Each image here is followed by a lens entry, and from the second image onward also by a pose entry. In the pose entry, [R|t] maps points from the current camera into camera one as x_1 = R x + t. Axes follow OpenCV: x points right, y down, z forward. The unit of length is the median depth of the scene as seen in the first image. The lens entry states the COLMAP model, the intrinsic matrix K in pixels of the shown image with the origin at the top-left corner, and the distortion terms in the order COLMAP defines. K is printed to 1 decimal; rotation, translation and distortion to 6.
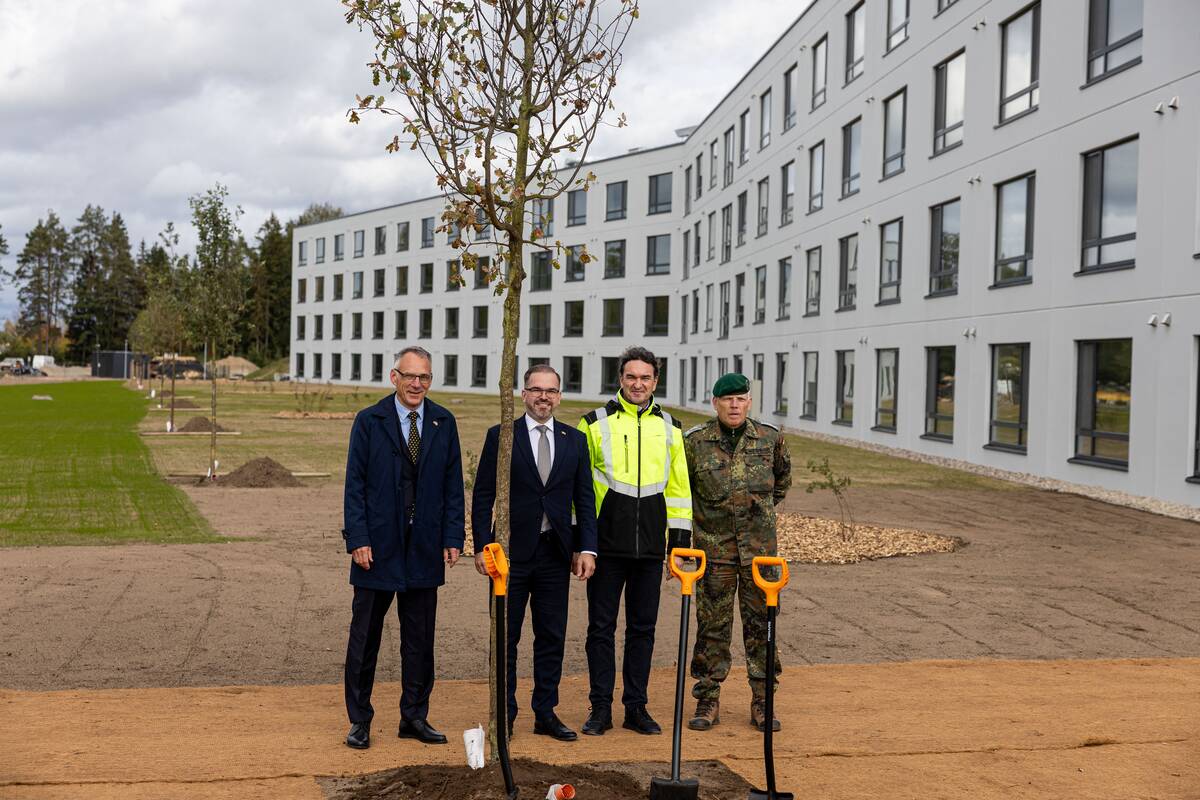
lens RADIAL K [[2704.7, 0, 600.0], [0, 2704.7, 400.0], [0, 0, 1]] dist [0.038612, 0.153047]
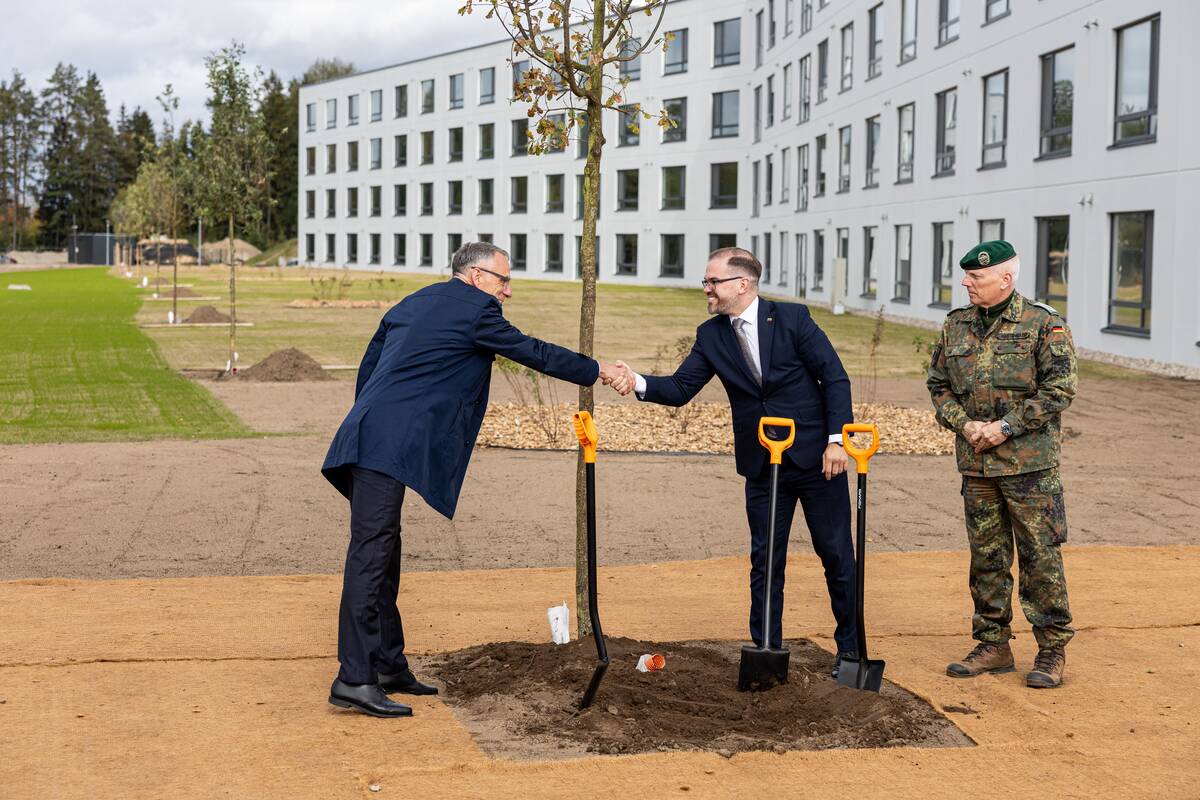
lens RADIAL K [[2704.7, 0, 600.0], [0, 2704.7, 400.0], [0, 0, 1]] dist [0.038612, 0.153047]
pose [[0.999410, -0.008676, -0.033225, 0.008586], [0.010296, 0.998749, 0.048924, -0.004822], [0.032759, -0.049237, 0.998250, 0.120692]]
